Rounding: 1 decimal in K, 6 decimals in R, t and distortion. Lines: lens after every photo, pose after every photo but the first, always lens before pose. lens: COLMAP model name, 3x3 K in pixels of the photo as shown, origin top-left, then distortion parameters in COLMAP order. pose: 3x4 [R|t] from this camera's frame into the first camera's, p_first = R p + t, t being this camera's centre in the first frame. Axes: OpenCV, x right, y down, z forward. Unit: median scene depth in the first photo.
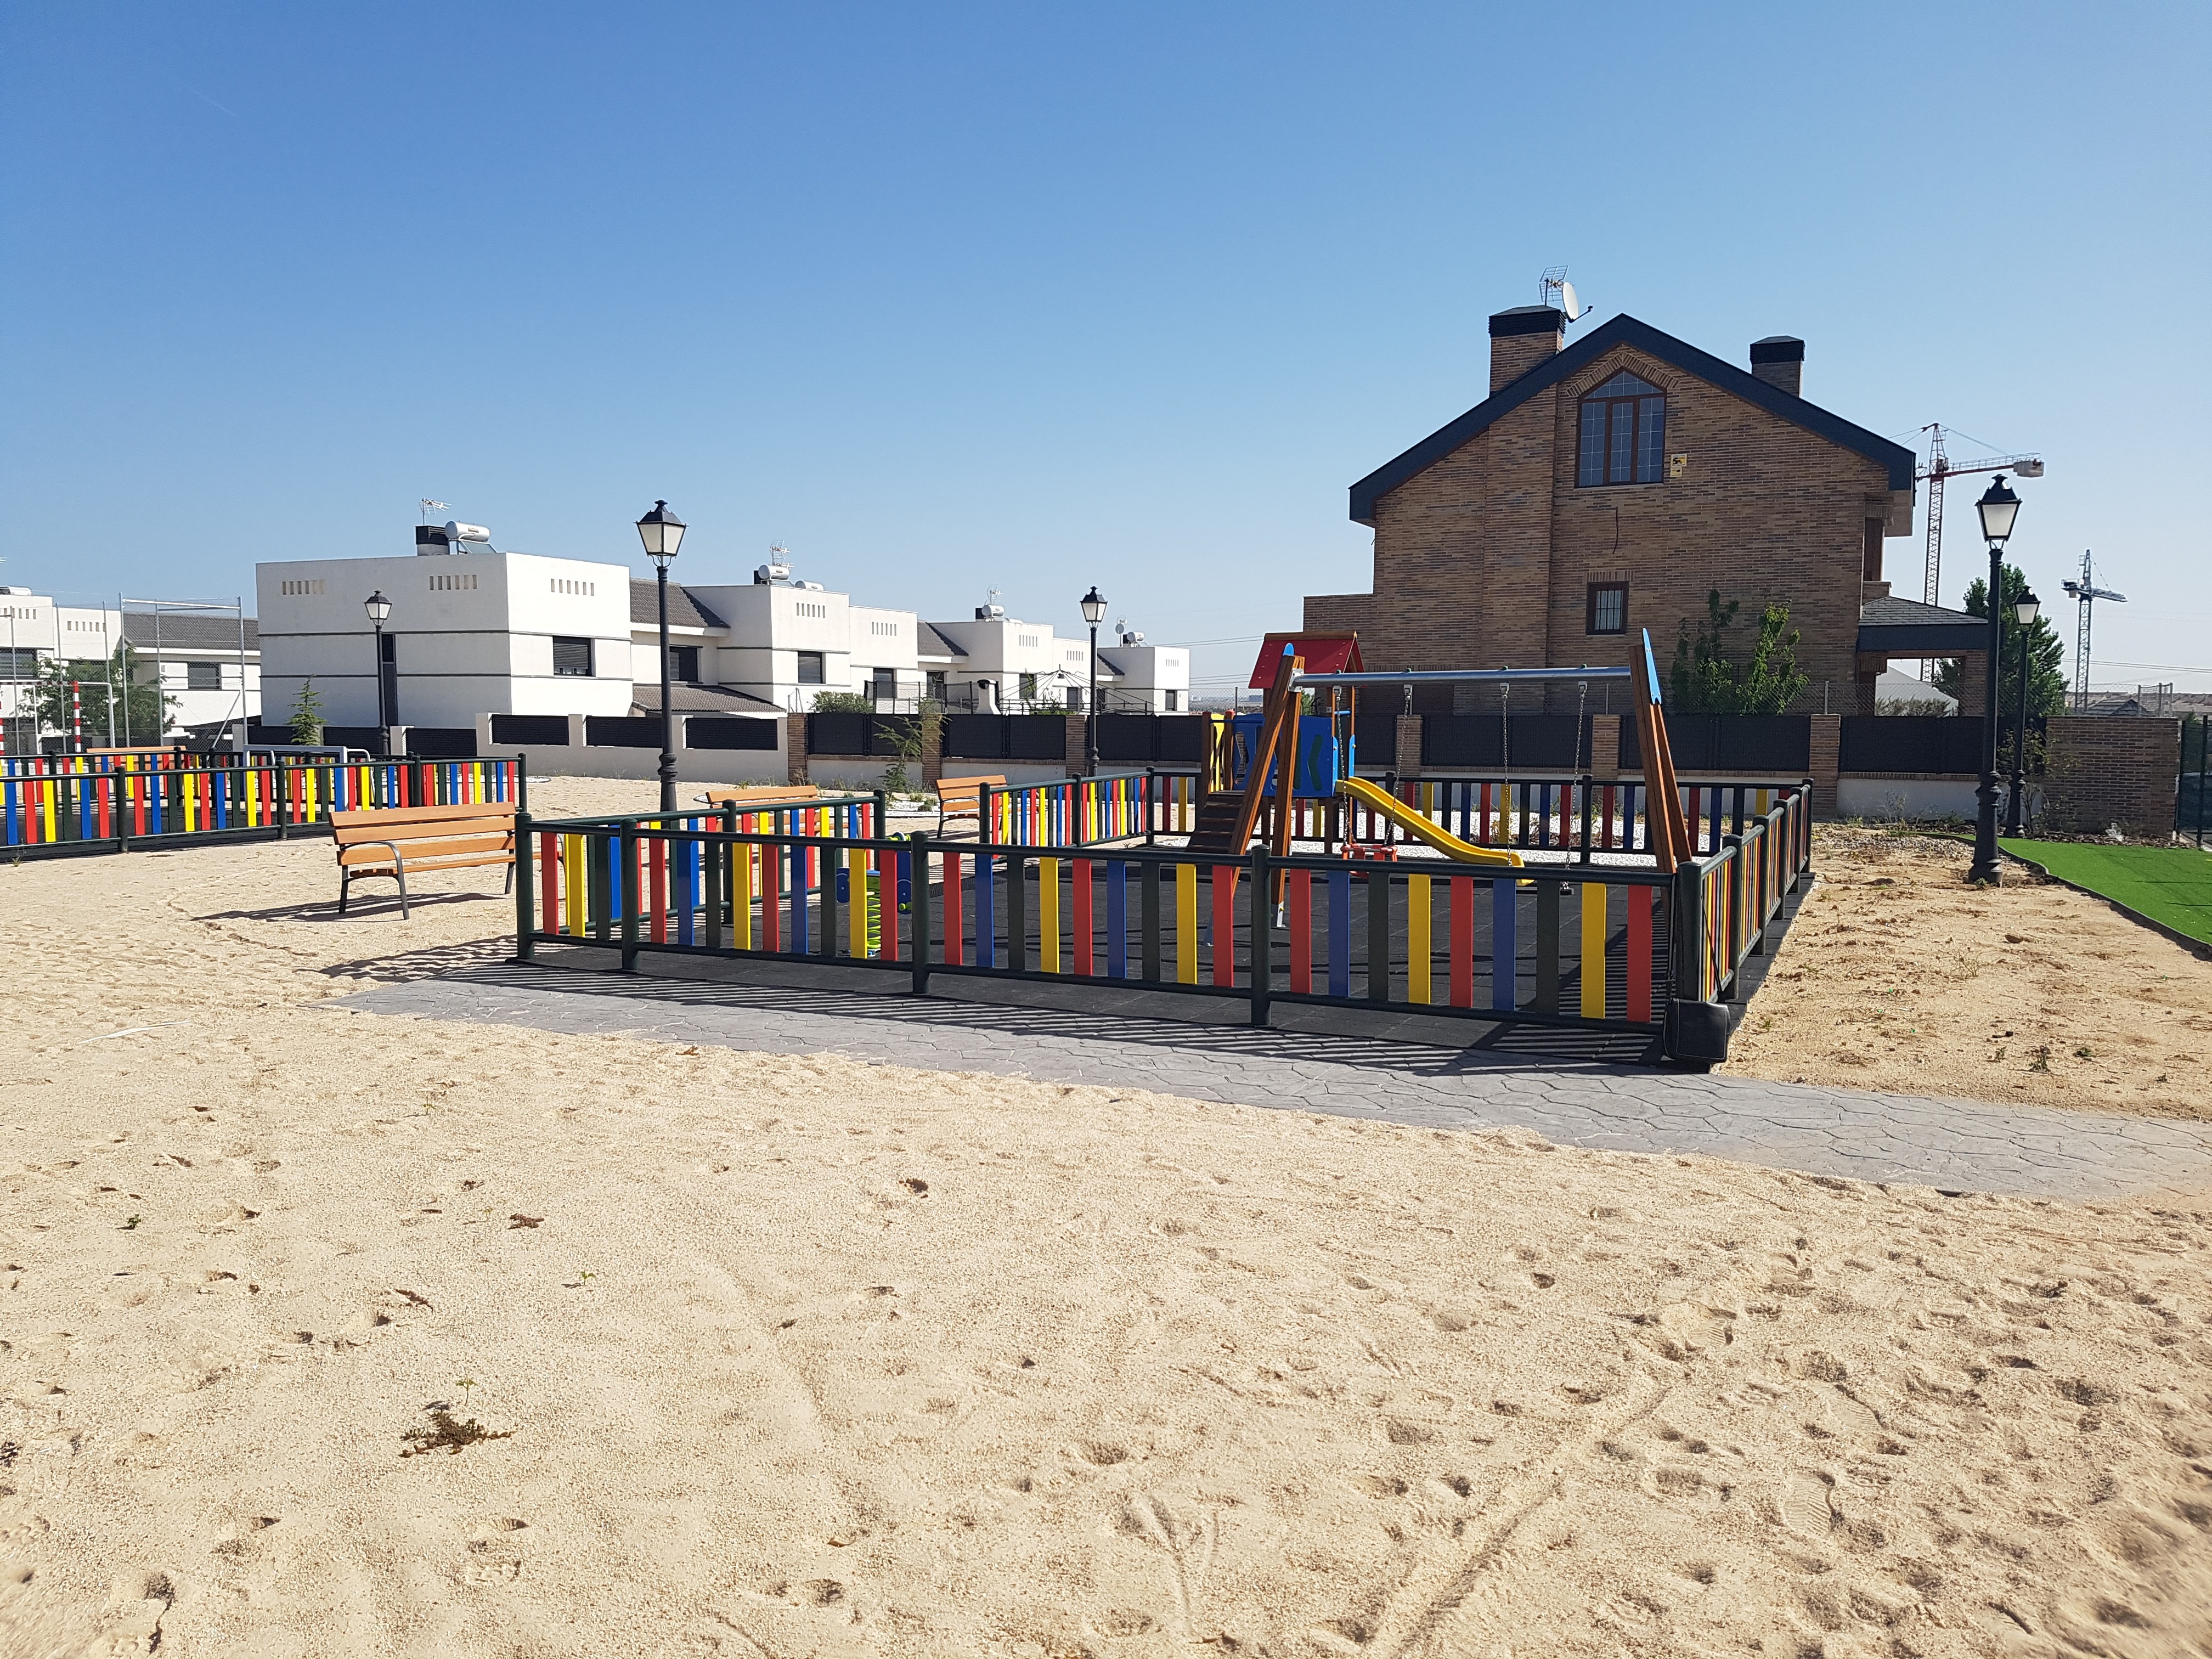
lens RADIAL K [[1728.0, 0, 1075.8], [0, 1728.0, 856.4], [0, 0, 1]] dist [0.075703, -0.130413]
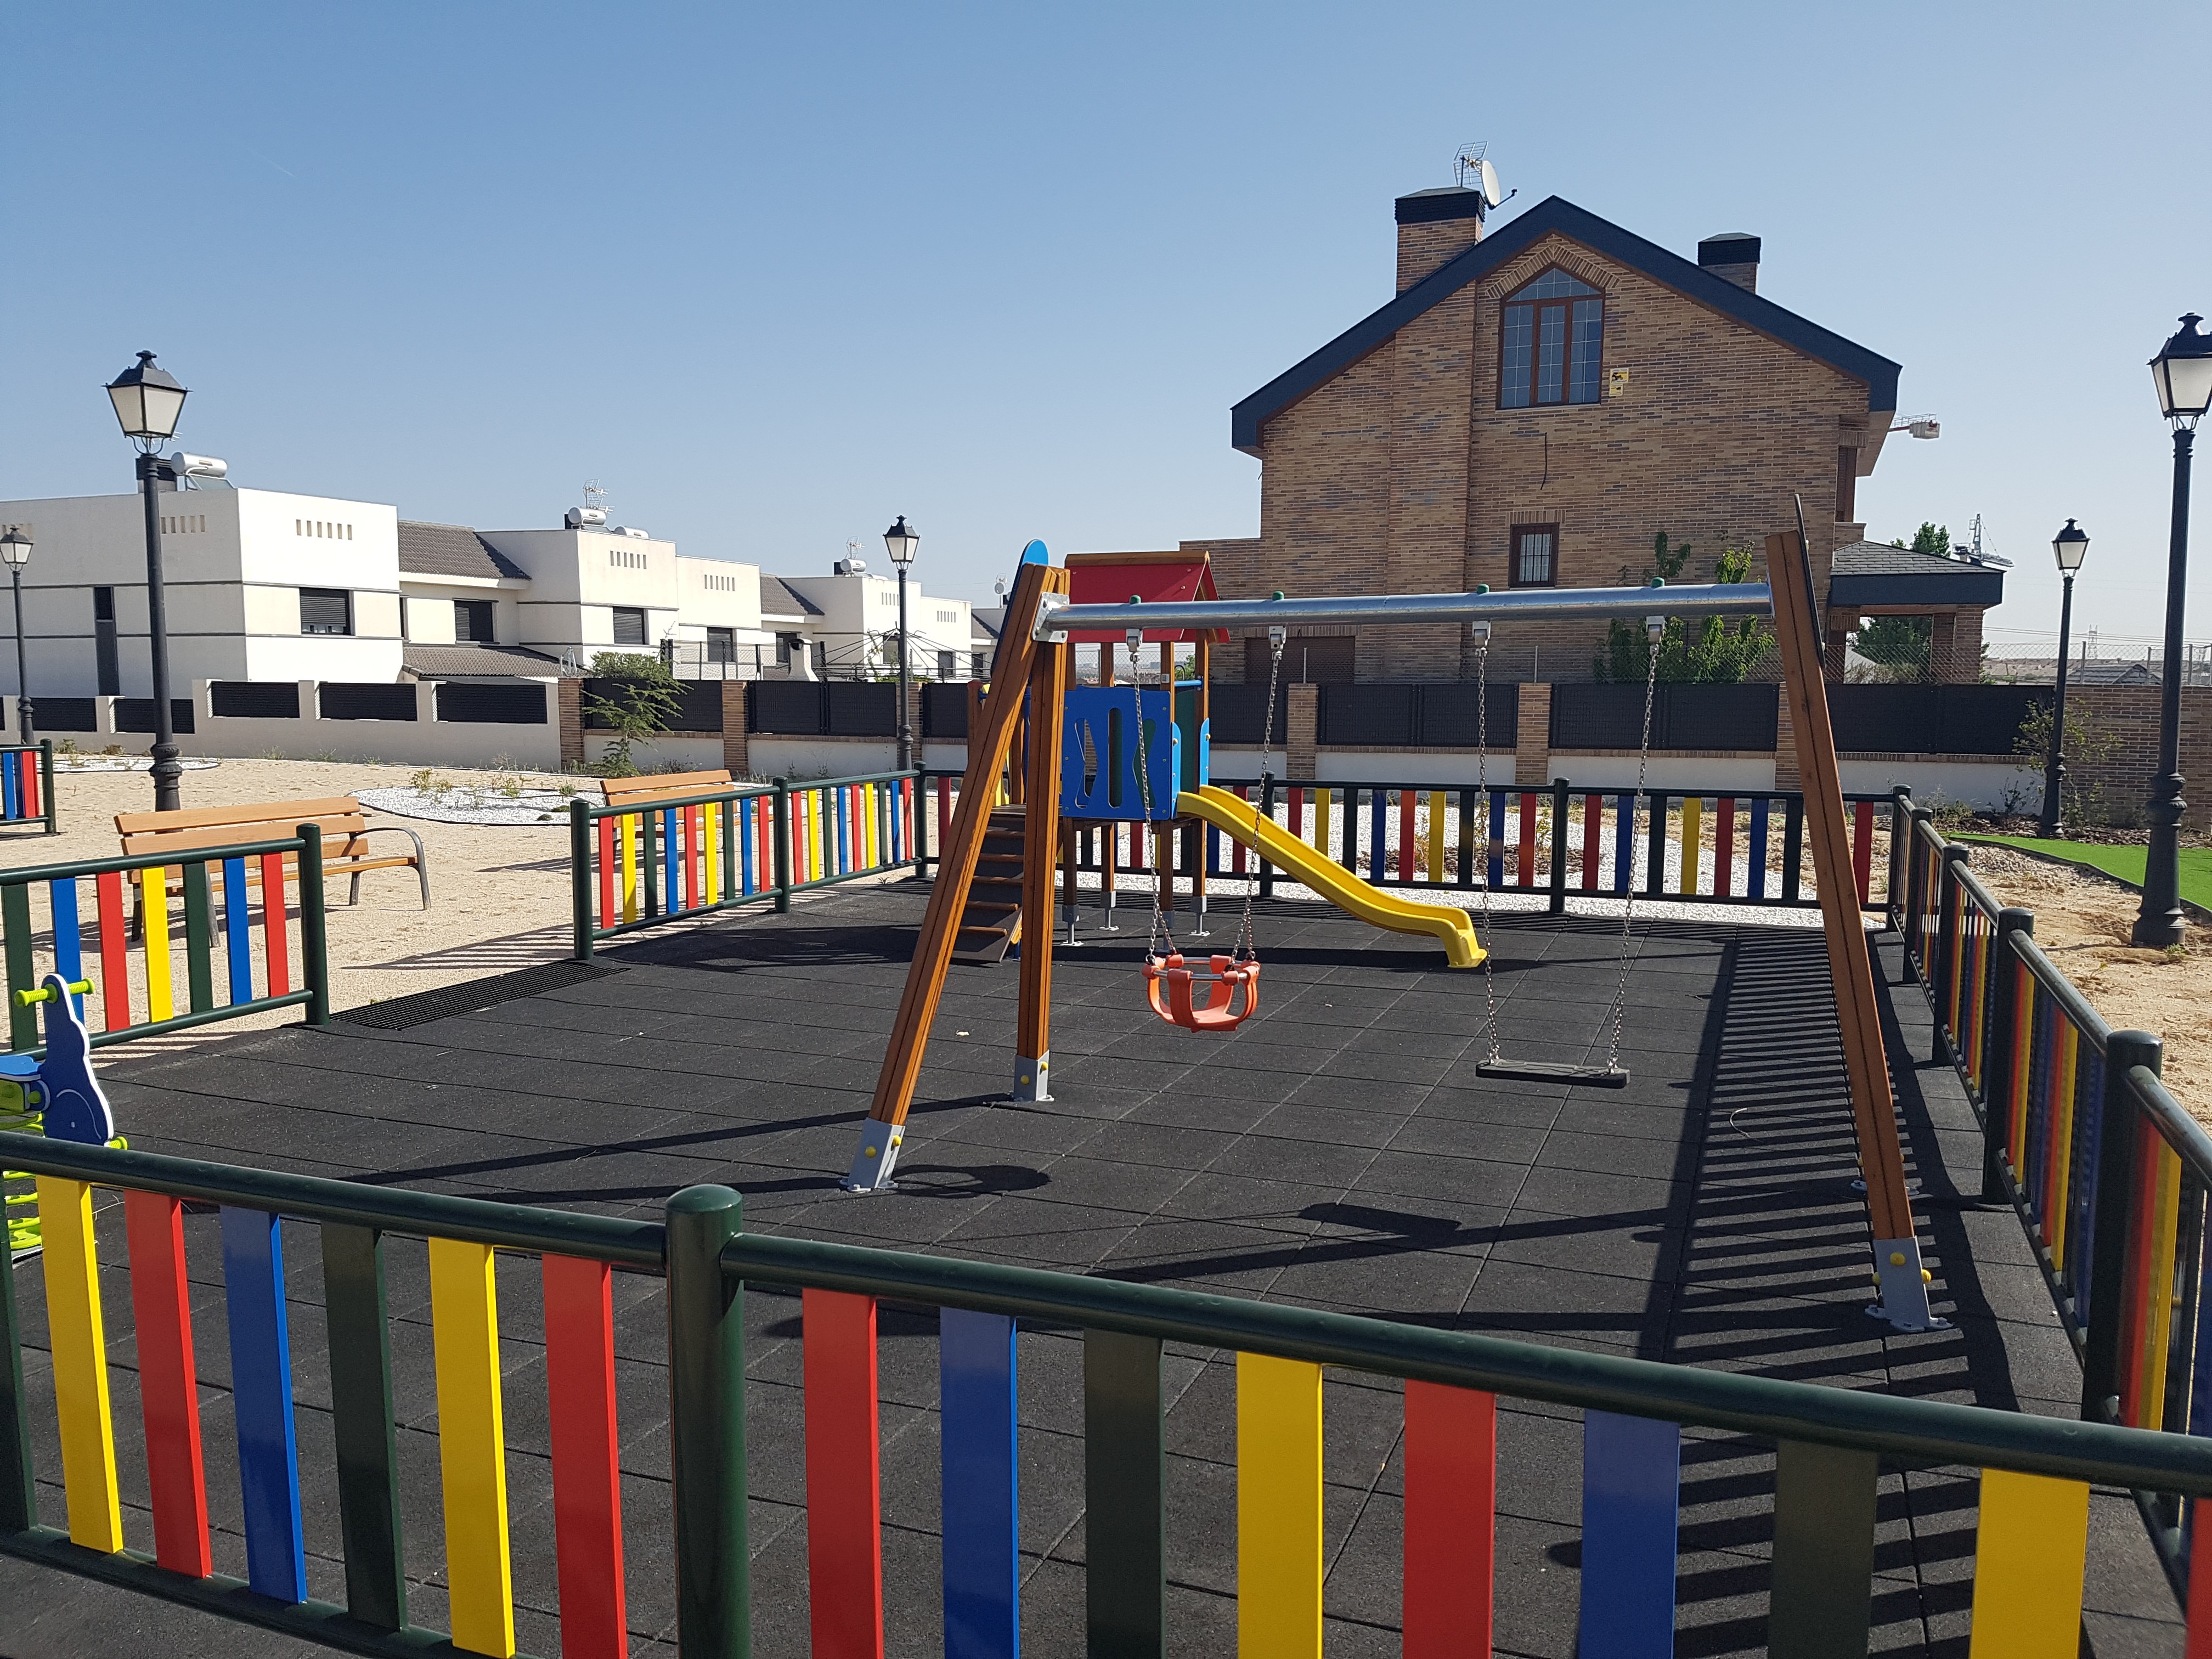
lens RADIAL K [[1728.0, 0, 1137.0], [0, 1728.0, 877.7], [0, 0, 1]] dist [0.075703, -0.130413]
pose [[0.995879, -0.010818, 0.090046, 0.035806], [0.007928, 0.999444, 0.032391, -0.015060], [-0.090346, -0.031544, 0.995411, 0.170881]]
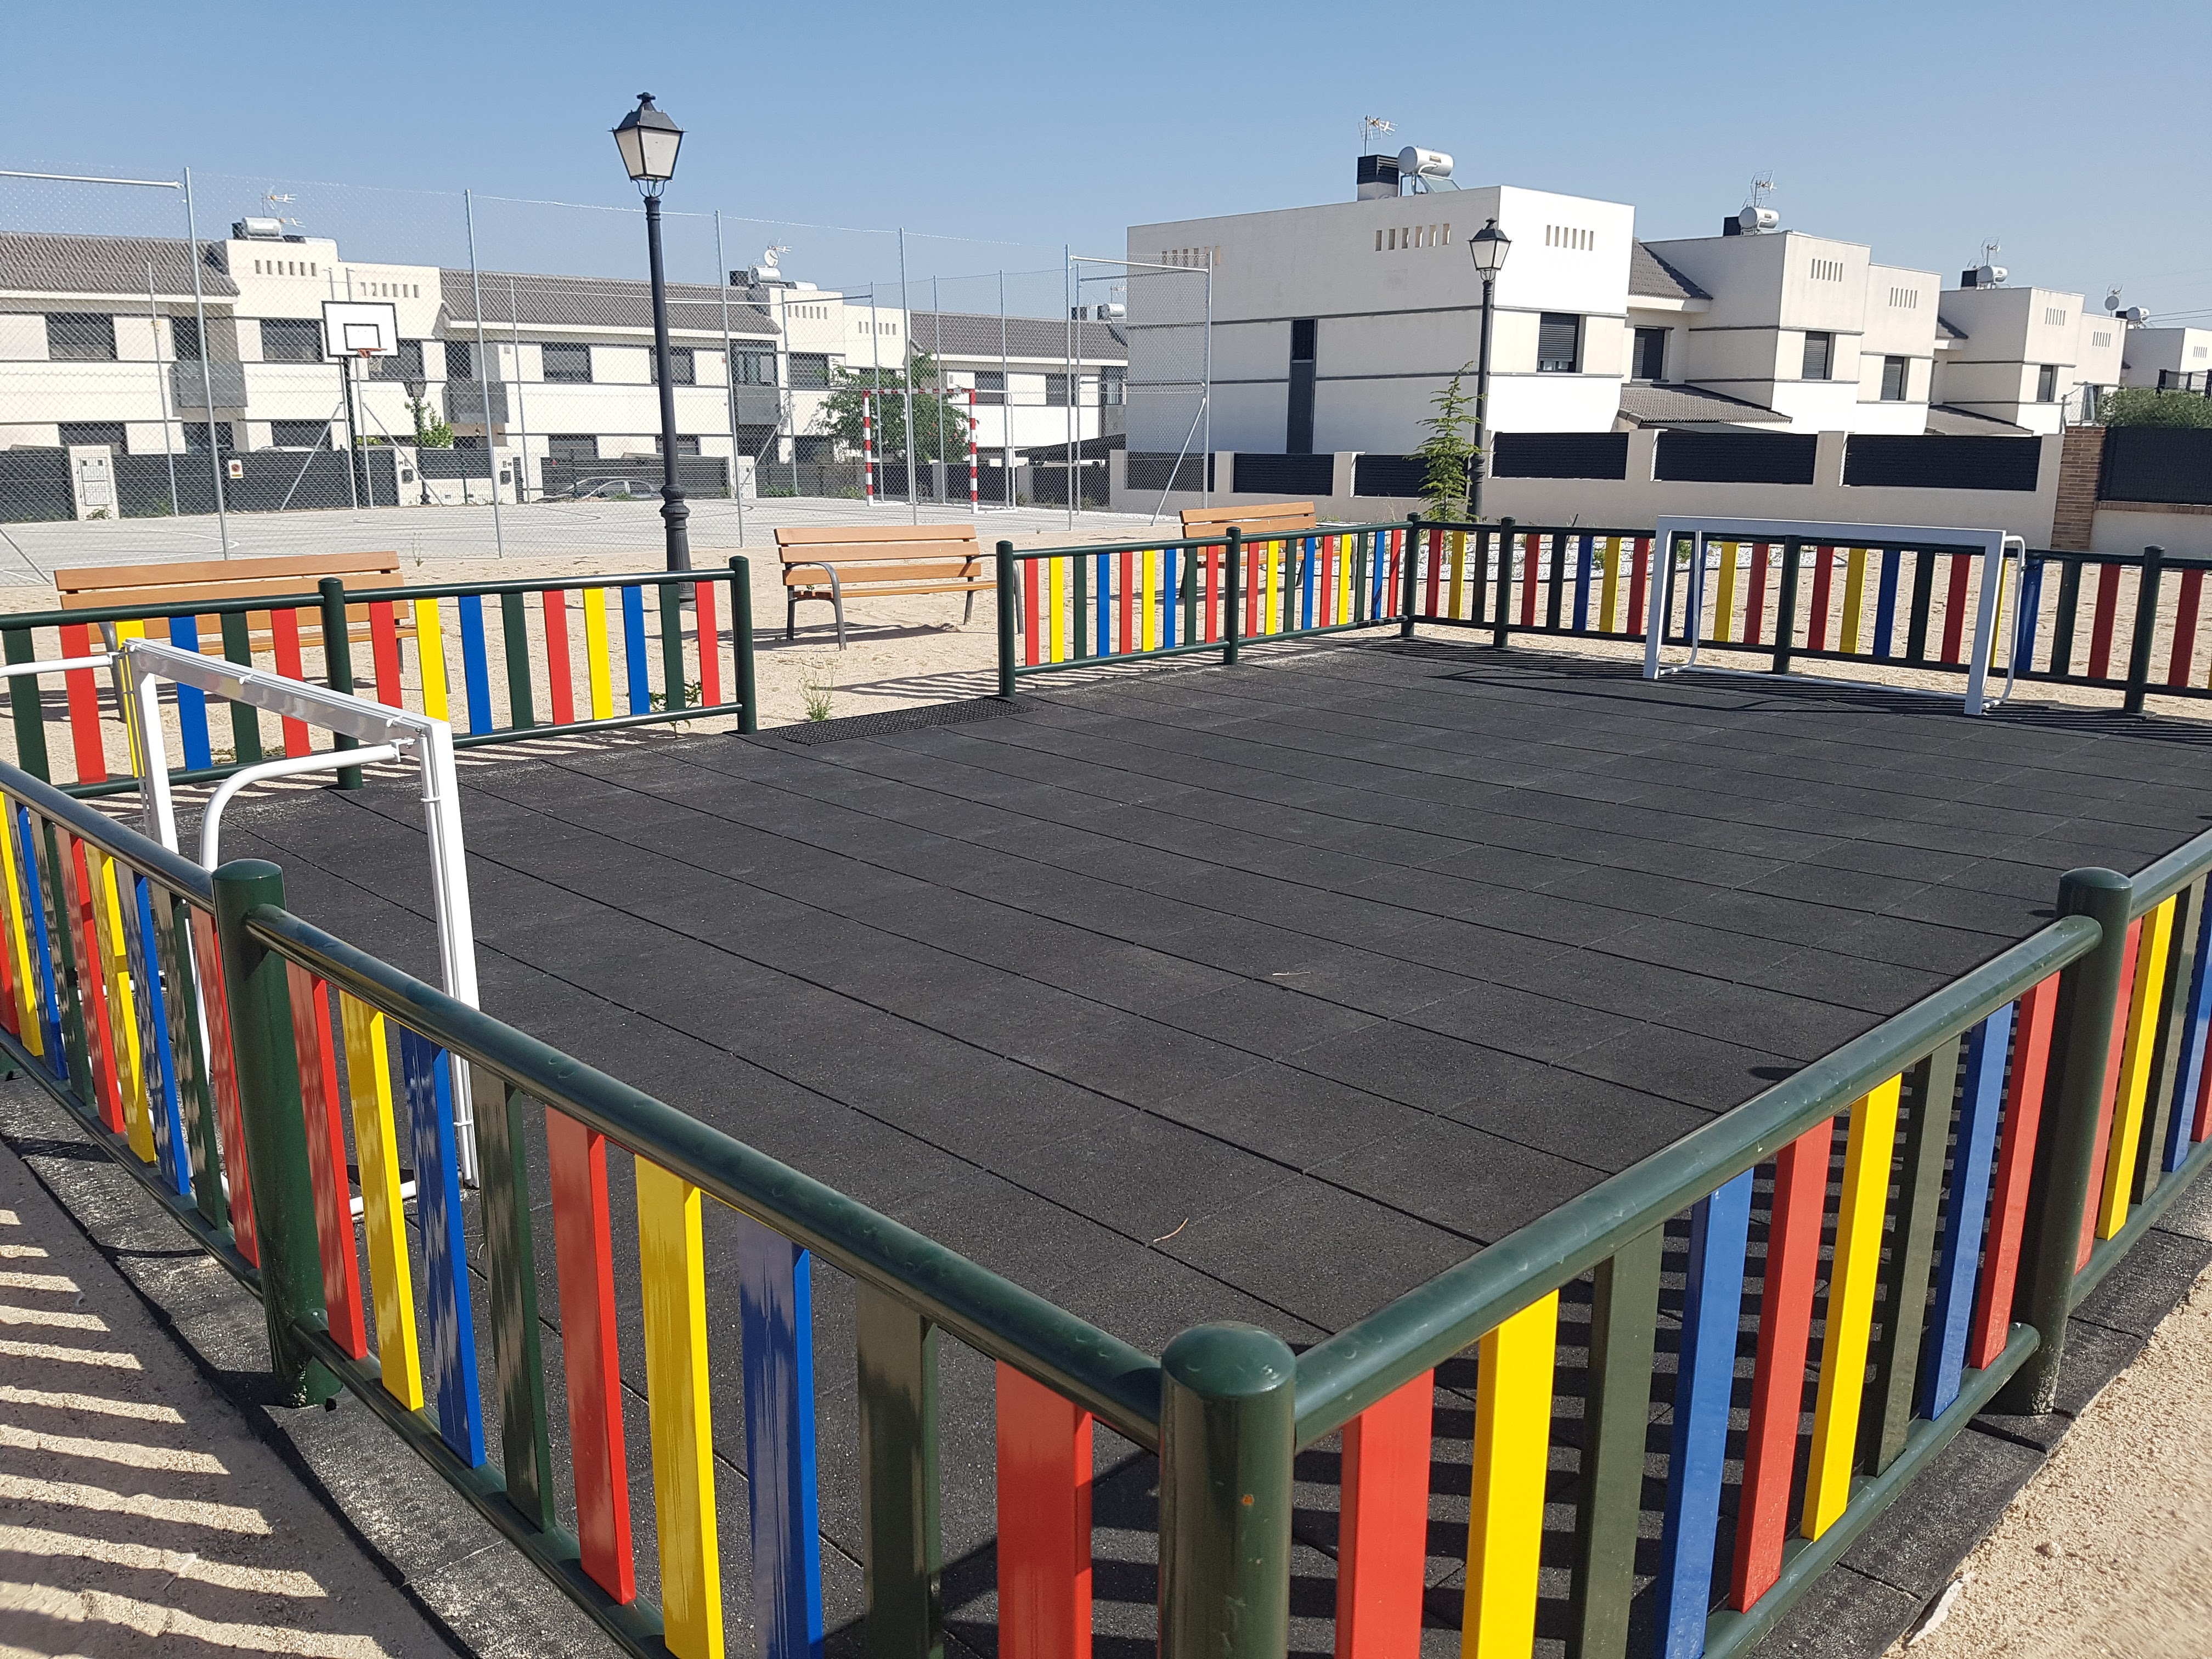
lens RADIAL K [[1728.0, 0, 1133.2], [0, 1728.0, 903.8], [0, 0, 1]] dist [0.075703, -0.130413]
pose [[0.944917, 0.084998, -0.316081, -0.315769], [-0.024668, 0.981440, 0.190178, -0.034426], [0.326379, -0.171905, 0.929476, 0.379307]]
